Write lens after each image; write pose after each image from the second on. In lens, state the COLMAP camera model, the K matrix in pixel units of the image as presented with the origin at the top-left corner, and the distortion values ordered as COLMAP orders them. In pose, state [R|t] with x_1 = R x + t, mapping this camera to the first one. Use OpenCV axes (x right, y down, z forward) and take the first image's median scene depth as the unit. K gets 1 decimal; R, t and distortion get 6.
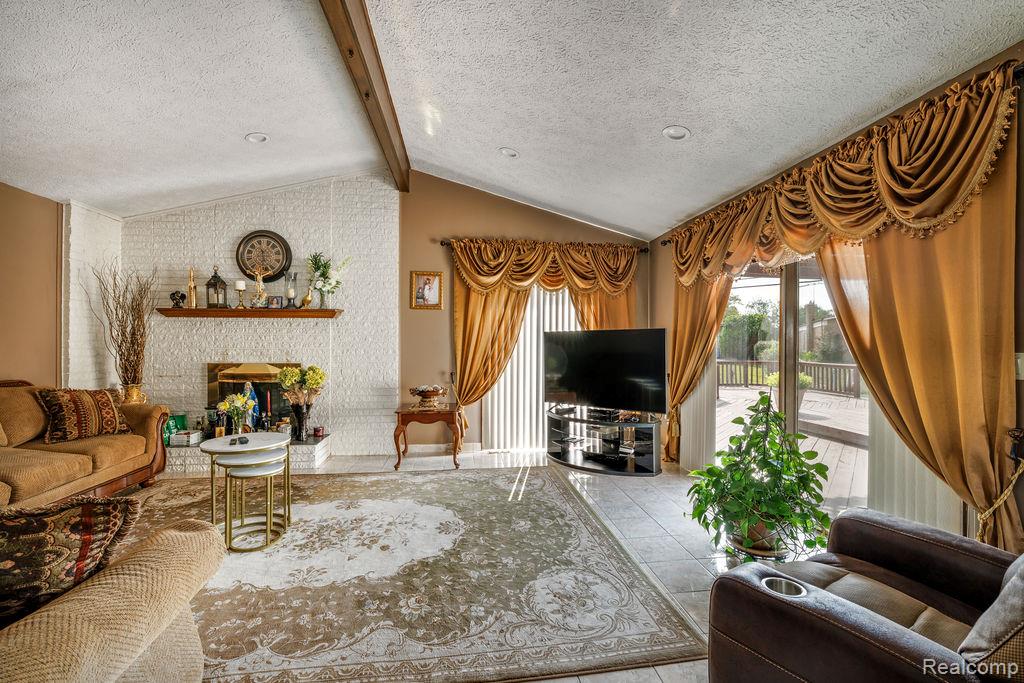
lens RADIAL K [[441.7, 0, 511.4], [0, 441.7, 344.4], [0, 0, 1]] dist [-0.000371, -0.000553]
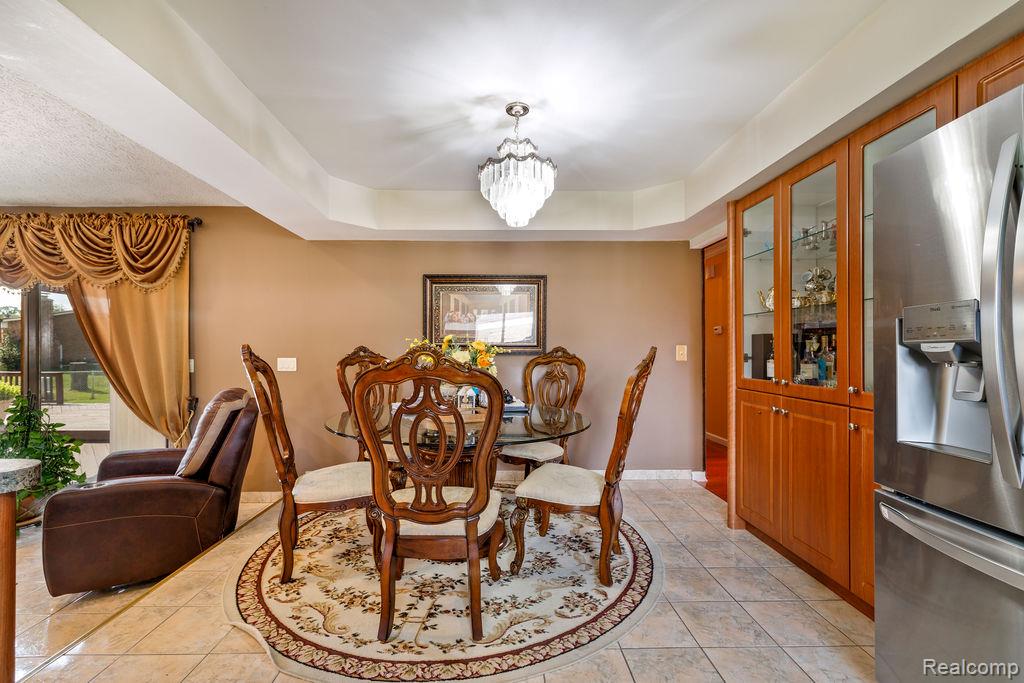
lens RADIAL K [[441.7, 0, 511.4], [0, 441.7, 344.4], [0, 0, 1]] dist [-0.000371, -0.000553]
pose [[0.093557, 0.001035, 0.995613, -0.564250], [0.006900, 0.999975, -0.001688, -0.024977], [-0.995590, 0.007028, 0.093548, -0.508210]]
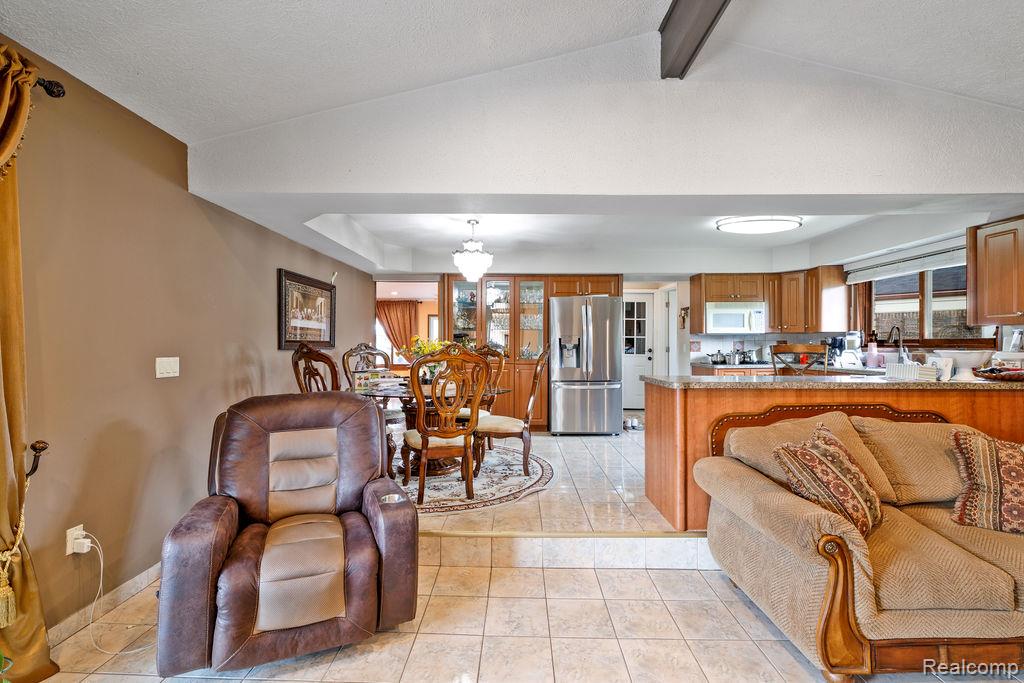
lens RADIAL K [[446.7, 0, 512.0], [0, 446.7, 341.5], [0, 0, 1]] dist [0.001373, 0.000220]
pose [[-0.990327, -0.004374, 0.138682, -0.043592], [-0.004628, 0.999988, -0.001509, -0.027288], [-0.138674, -0.002136, -0.990336, 1.321063]]
